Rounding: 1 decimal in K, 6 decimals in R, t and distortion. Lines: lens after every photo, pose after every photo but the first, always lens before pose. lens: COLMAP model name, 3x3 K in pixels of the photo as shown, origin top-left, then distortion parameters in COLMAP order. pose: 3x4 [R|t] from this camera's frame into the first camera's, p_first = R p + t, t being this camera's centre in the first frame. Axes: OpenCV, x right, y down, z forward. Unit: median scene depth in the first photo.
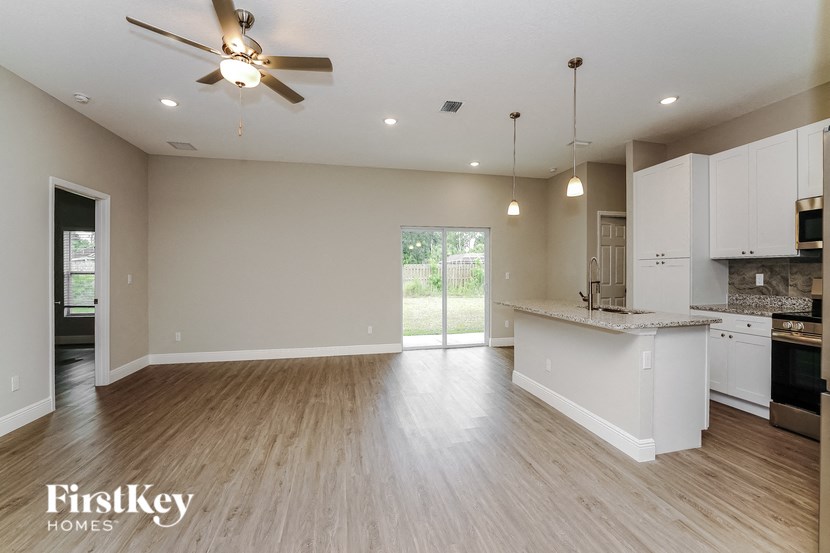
lens RADIAL K [[332.5, 0, 418.0], [0, 332.5, 281.0], [0, 0, 1]] dist [-0.000744, -0.000059]
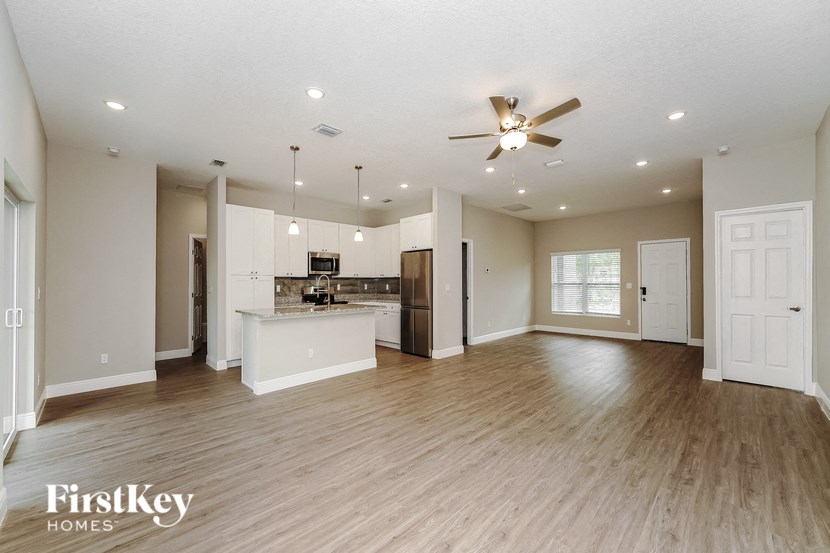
lens RADIAL K [[332.5, 0, 418.0], [0, 332.5, 281.0], [0, 0, 1]] dist [-0.000744, -0.000059]
pose [[-0.532914, 0.016339, 0.846011, -1.035353], [0.036714, 0.999318, 0.003826, -0.026960], [-0.845372, 0.033100, -0.533151, 1.430699]]
